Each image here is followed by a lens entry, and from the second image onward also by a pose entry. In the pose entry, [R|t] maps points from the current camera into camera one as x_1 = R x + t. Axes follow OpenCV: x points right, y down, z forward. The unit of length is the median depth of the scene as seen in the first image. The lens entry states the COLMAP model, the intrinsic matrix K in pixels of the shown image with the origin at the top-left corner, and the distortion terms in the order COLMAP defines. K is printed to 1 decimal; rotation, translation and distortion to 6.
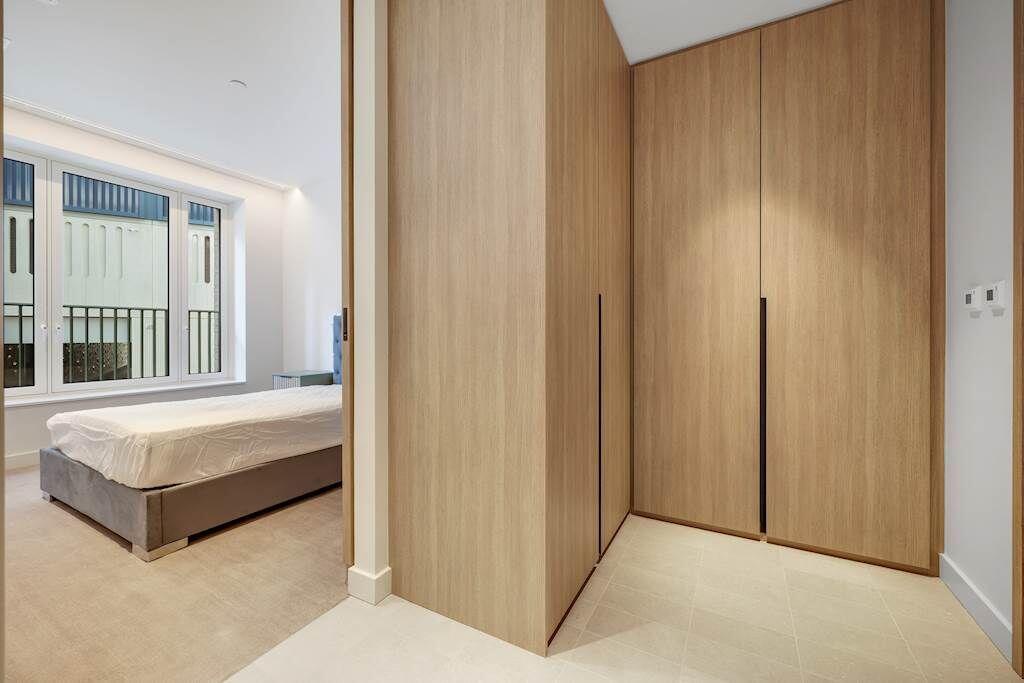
lens RADIAL K [[418.3, 0, 513.4], [0, 418.3, 340.4], [0, 0, 1]] dist [-0.000063, -0.000289]
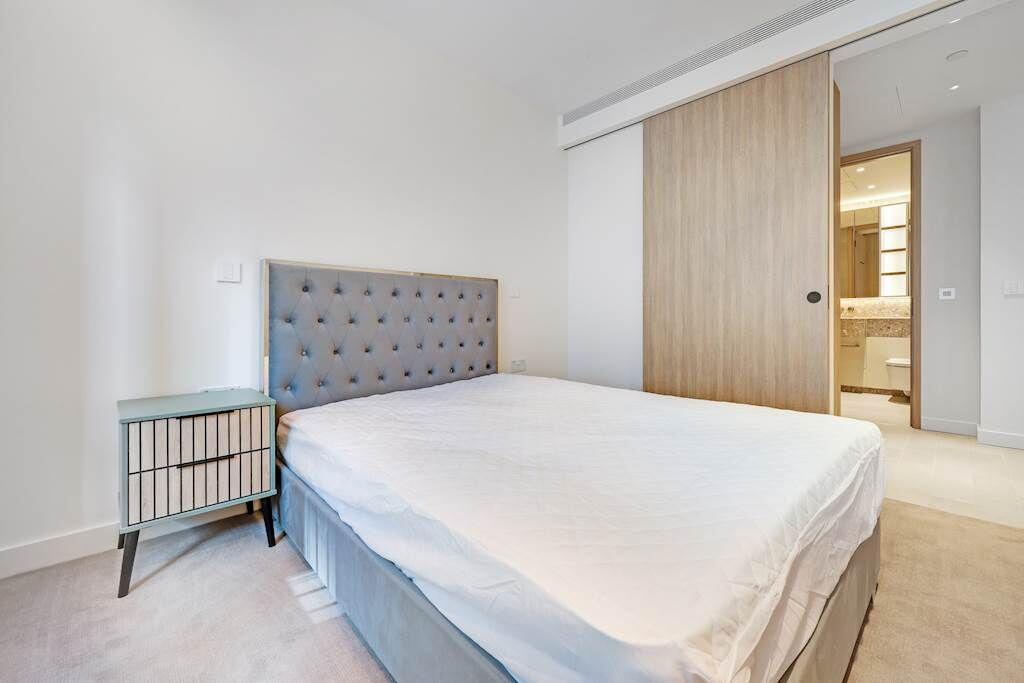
lens RADIAL K [[418.3, 0, 514.4], [0, 418.3, 316.3], [0, 0, 1]] dist [-0.000063, -0.000289]
pose [[0.313003, -0.003328, 0.949746, -0.791480], [0.003860, 0.999990, 0.002232, -0.001389], [-0.949744, 0.002967, 0.313013, 0.607547]]
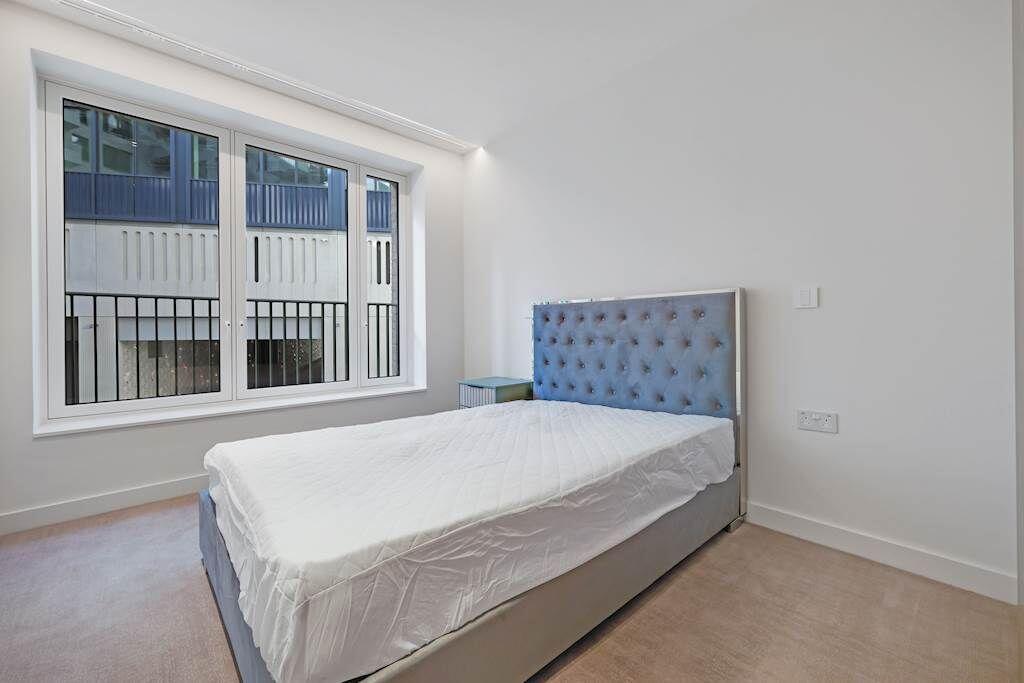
lens RADIAL K [[418.3, 0, 509.7], [0, 418.3, 338.0], [0, 0, 1]] dist [-0.000063, -0.000289]
pose [[0.947436, -0.001314, -0.319944, -0.235233], [0.002981, 0.999984, 0.004721, -0.004634], [0.319933, -0.005426, 0.947425, 0.292020]]
